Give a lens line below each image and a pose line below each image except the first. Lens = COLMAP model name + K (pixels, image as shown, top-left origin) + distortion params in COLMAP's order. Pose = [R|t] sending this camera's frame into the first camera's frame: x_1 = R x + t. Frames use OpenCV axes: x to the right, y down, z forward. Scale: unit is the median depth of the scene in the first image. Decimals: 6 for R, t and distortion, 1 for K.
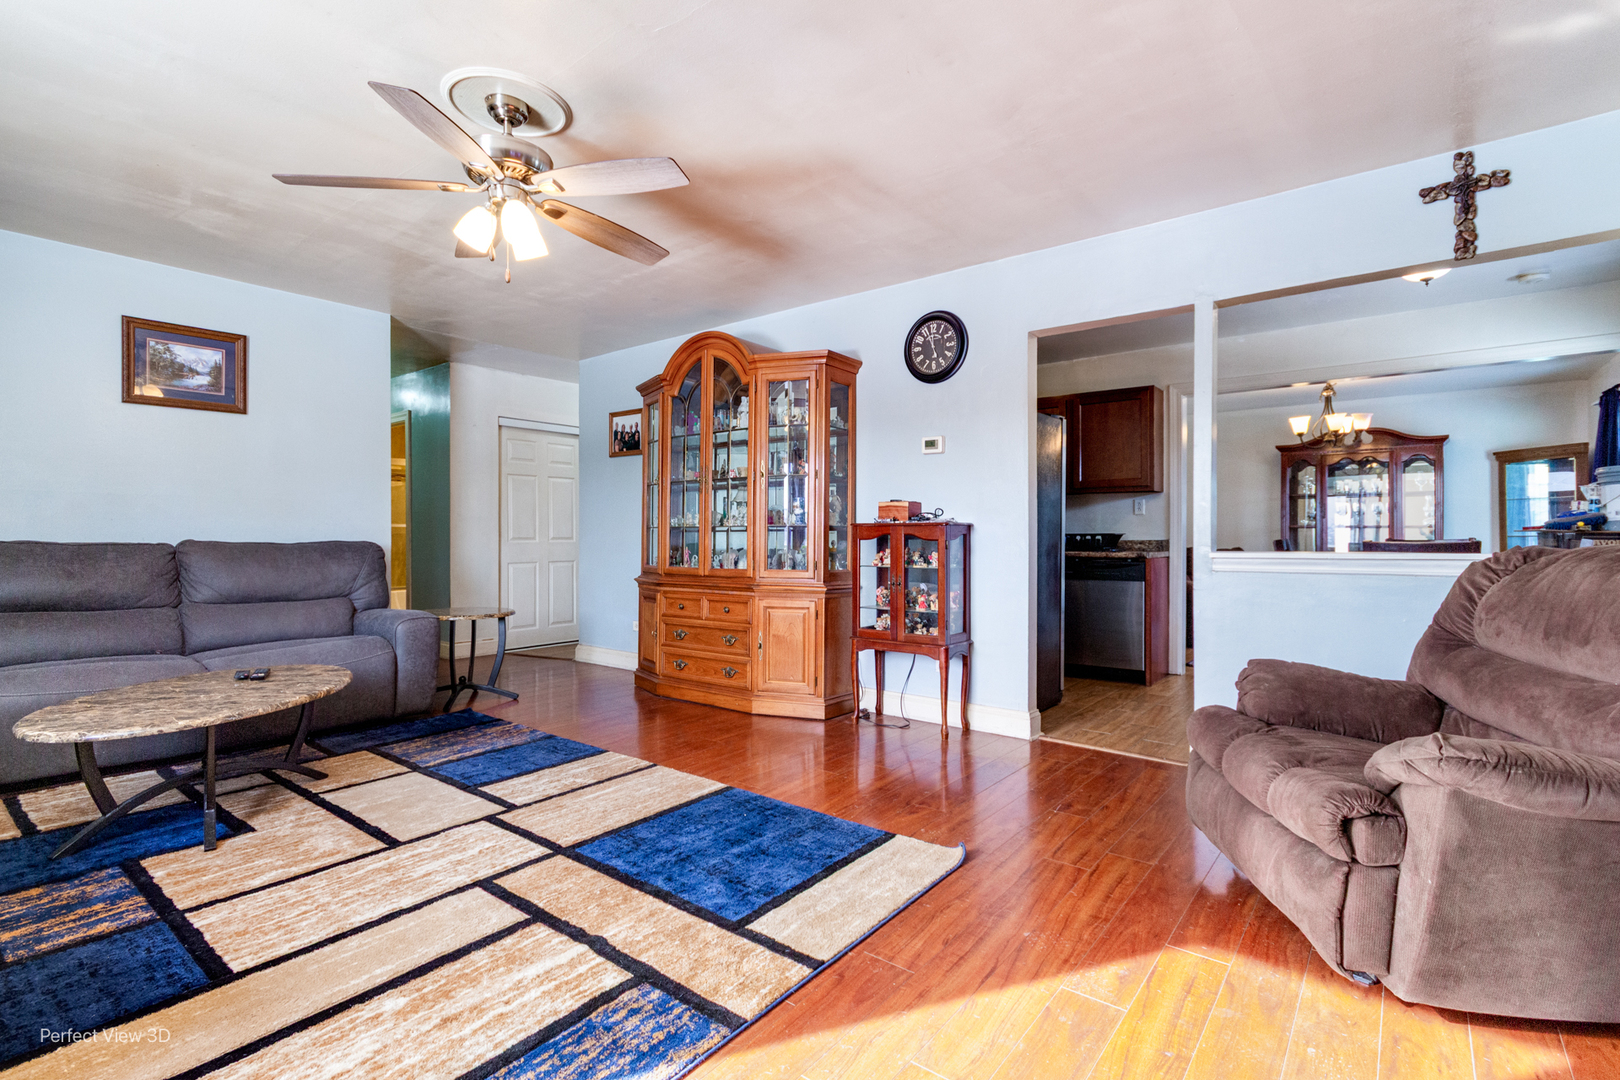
lens RADIAL K [[752.1, 0, 813.1], [0, 752.1, 523.9], [0, 0, 1]] dist [0.003162, 0.000904]
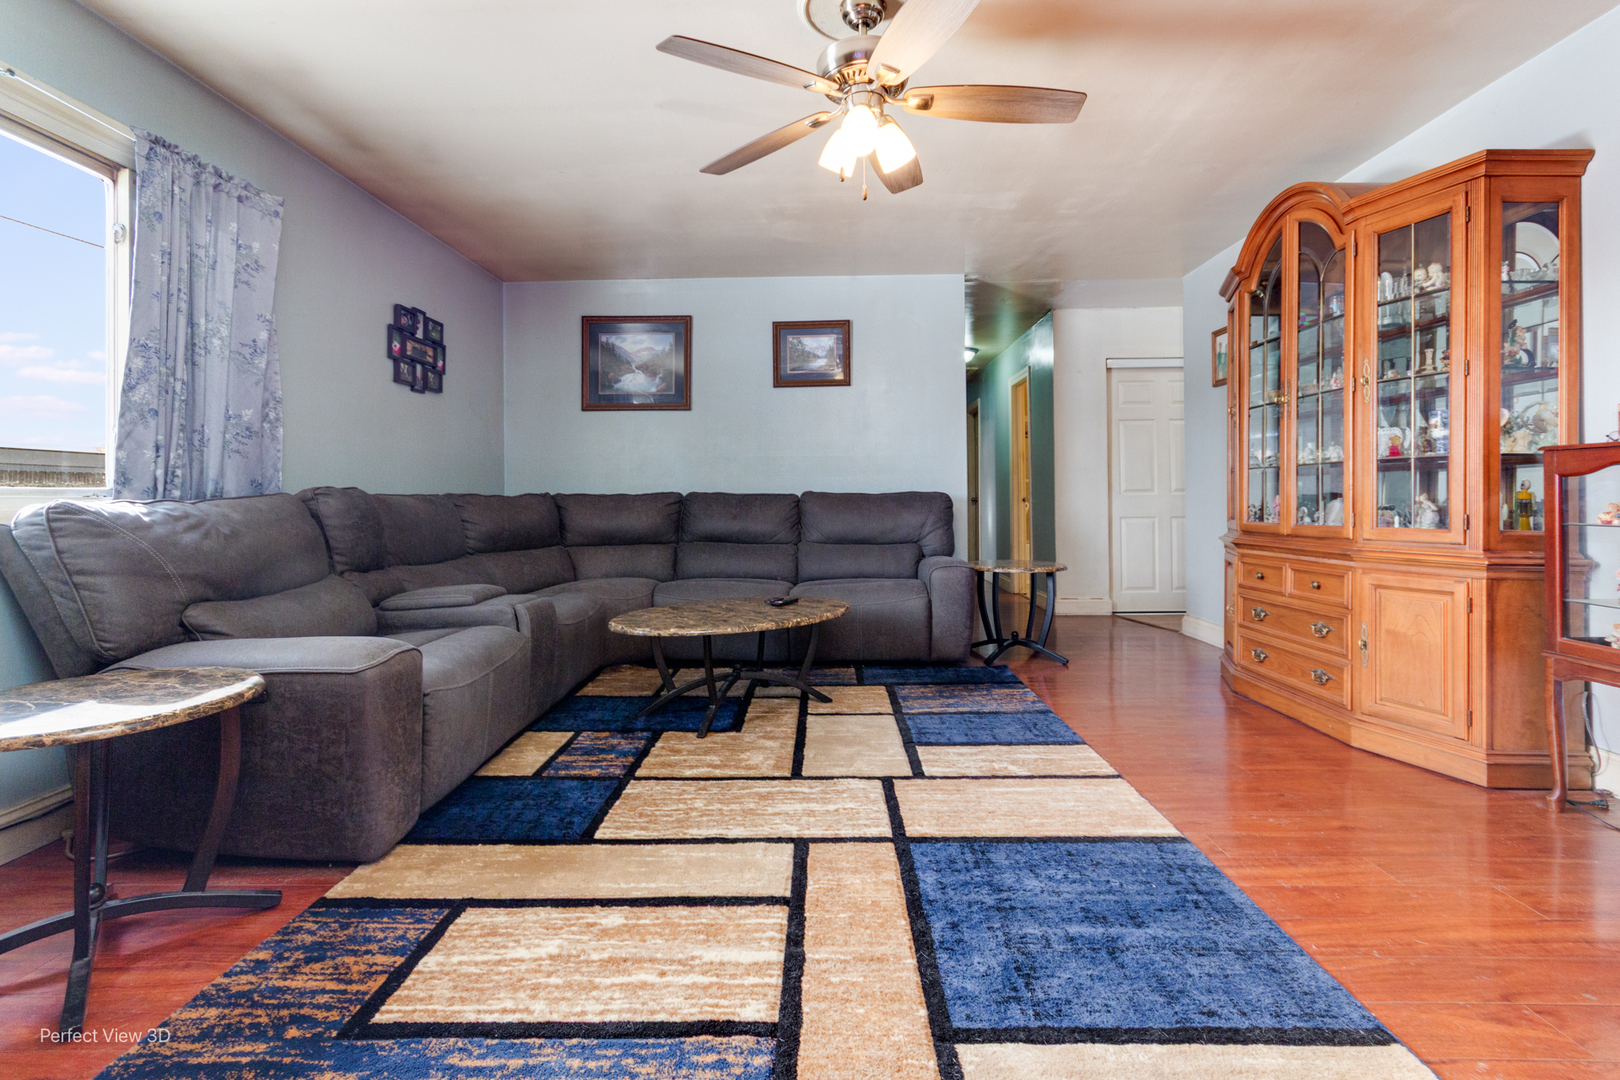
lens RADIAL K [[762.2, 0, 800.1], [0, 762.2, 488.4], [0, 0, 1]] dist [-0.000209, 0.000744]
pose [[0.600656, -0.015567, -0.799356, 0.245108], [0.021200, 0.999769, -0.003539, 0.029015], [0.799226, -0.014821, 0.600848, 0.323540]]
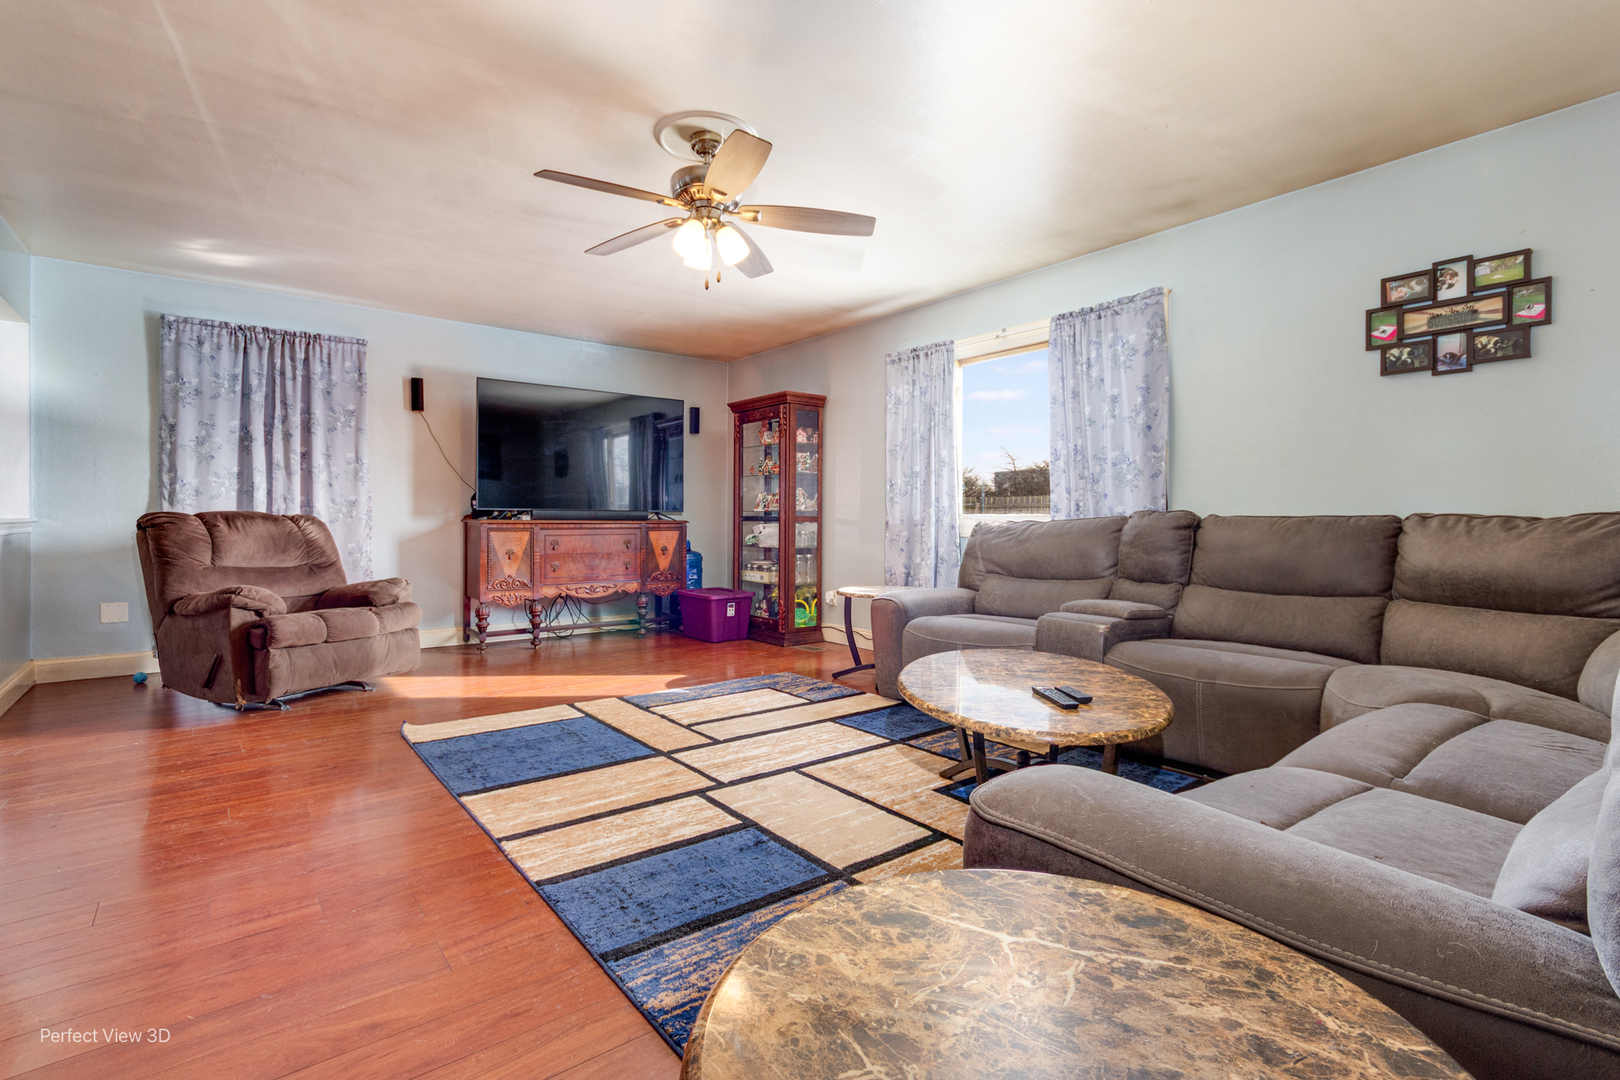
lens RADIAL K [[752.1, 0, 813.1], [0, 752.1, 523.9], [0, 0, 1]] dist [0.003162, 0.000904]
pose [[-0.974140, -0.005900, 0.225868, -0.709260], [-0.006413, 0.999978, -0.001538, 0.038402], [-0.225854, -0.002946, -0.974157, 1.792028]]
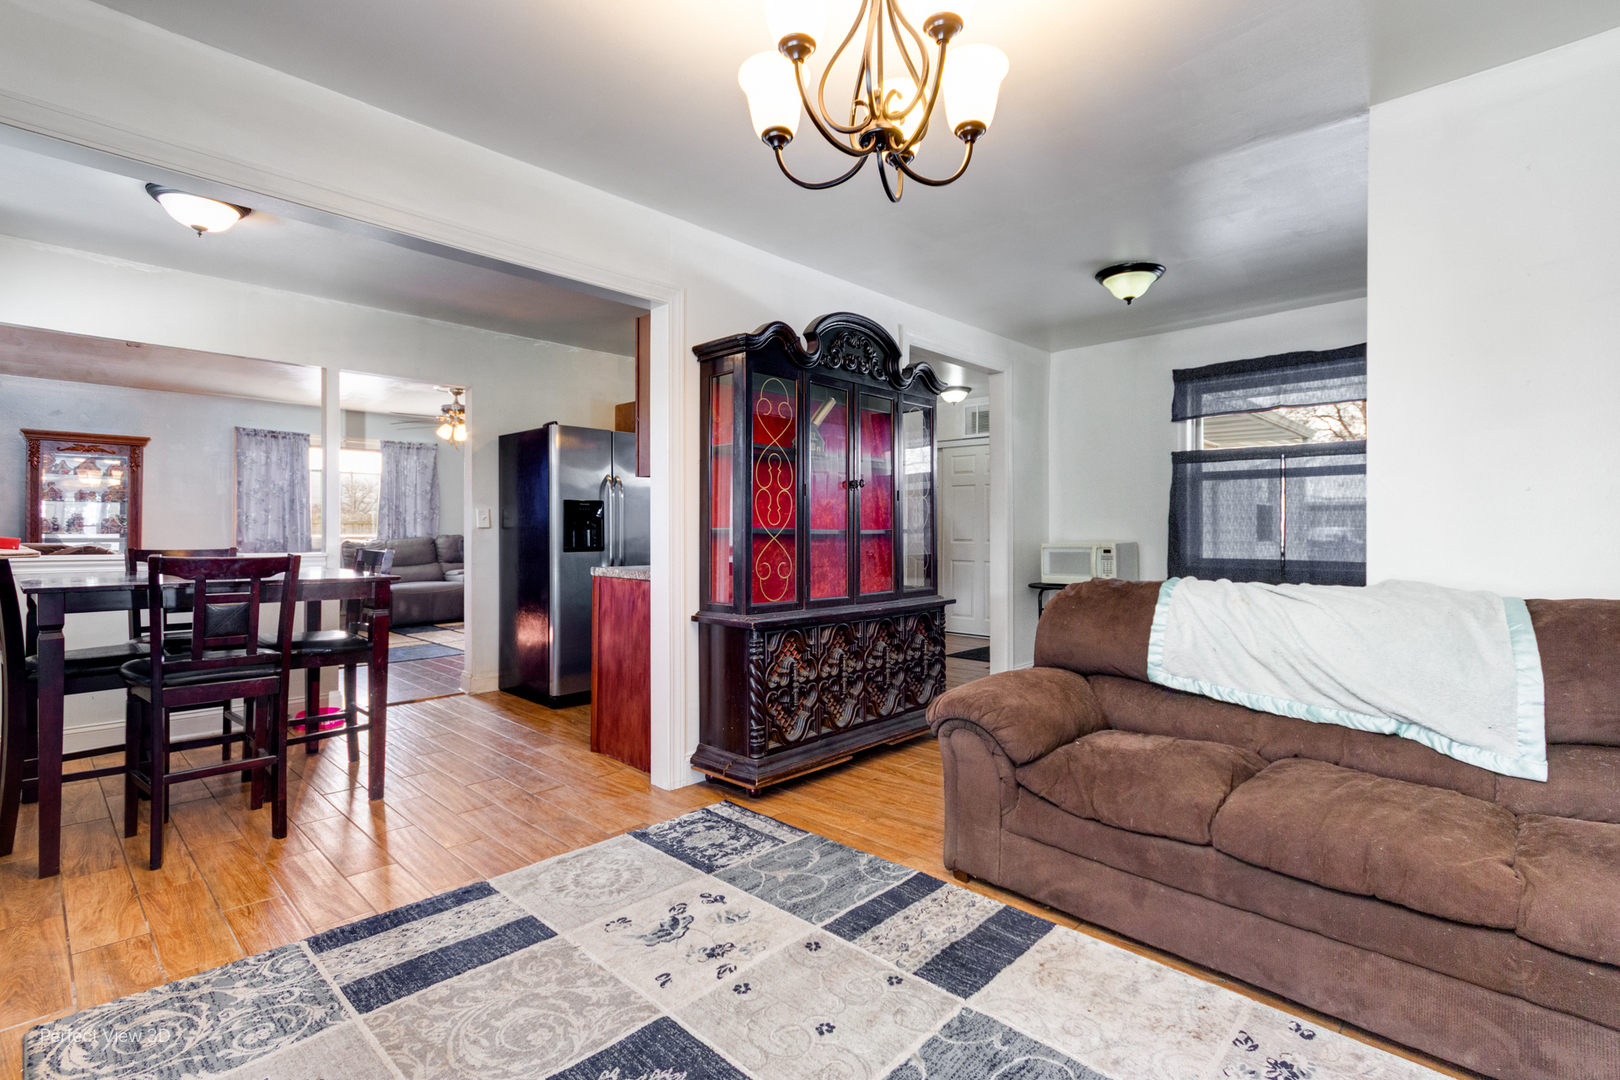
lens RADIAL K [[763.0, 0, 810.0], [0, 763.0, 540.0], [0, 0, 1]] dist [0.000962, 0.000001]
pose [[-0.089340, 0.009553, -0.995955, 2.014887], [0.007456, 0.999932, 0.008922, 0.014875], [0.995973, -0.006629, -0.089406, 2.228248]]
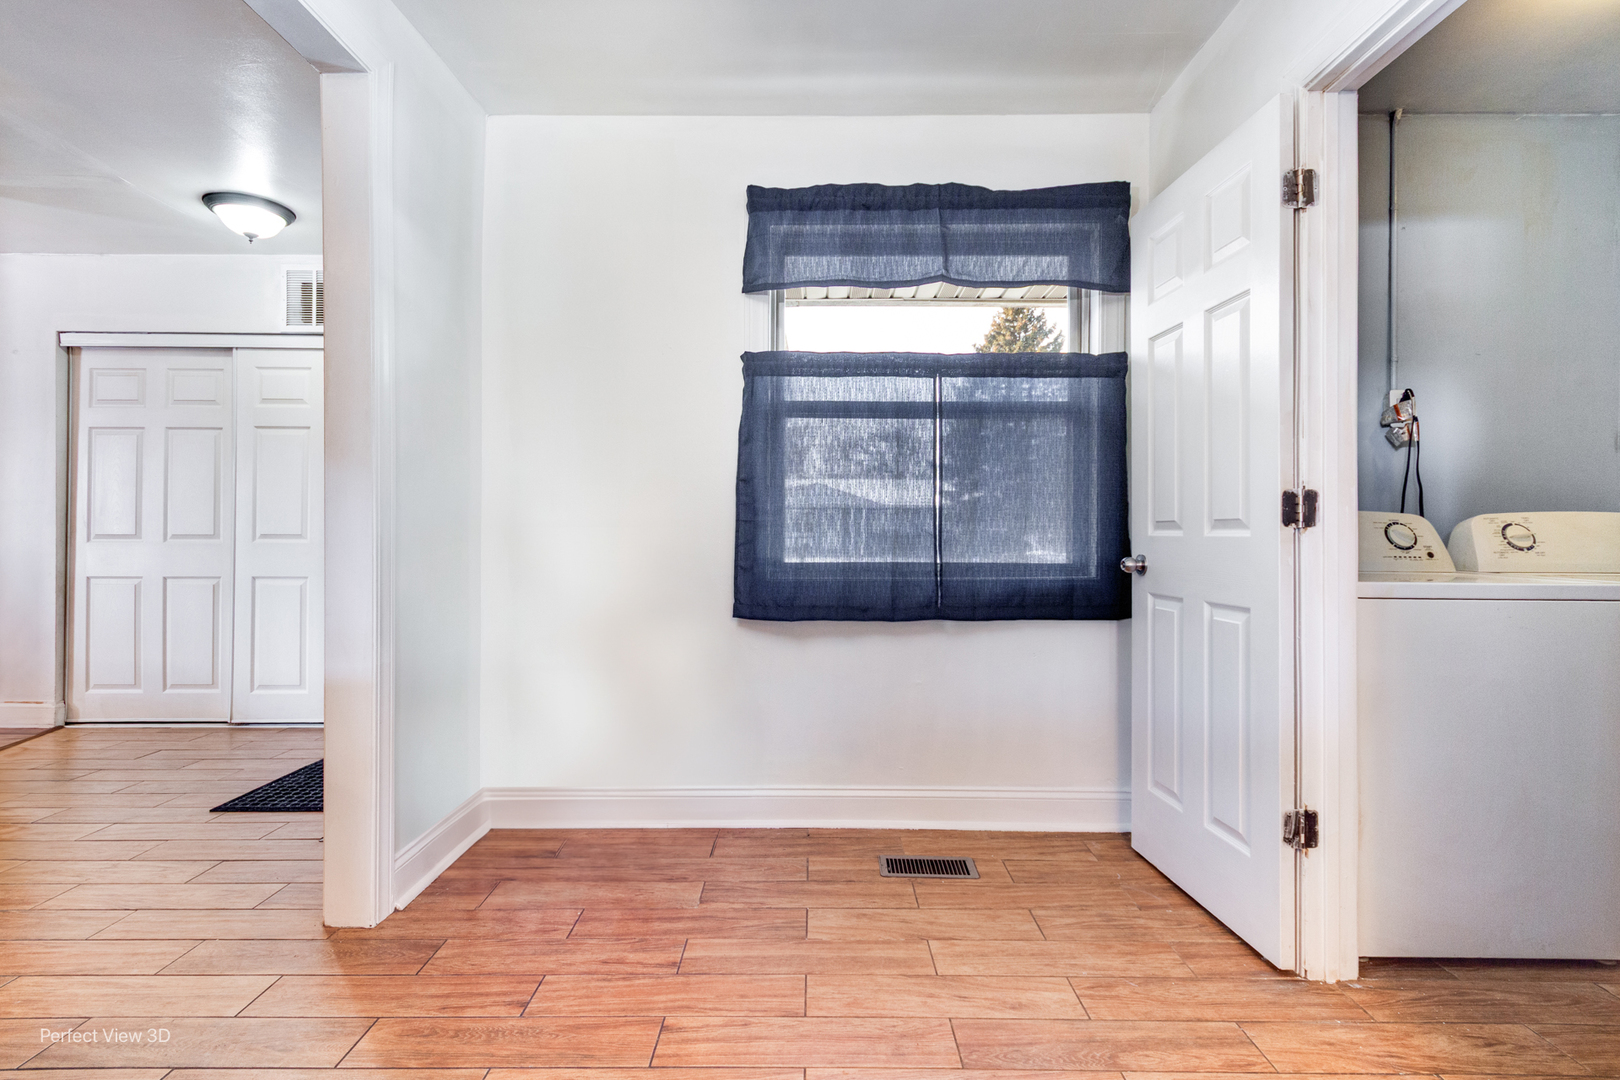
lens RADIAL K [[752.4, 0, 810.0], [0, 752.4, 540.0], [0, 0, 1]] dist [0.001003, 0.004647]
pose [[0.626457, -0.001688, -0.779454, 0.929852], [0.002148, 0.999998, -0.000439, 0.051814], [0.779453, -0.001399, 0.626459, 2.414880]]
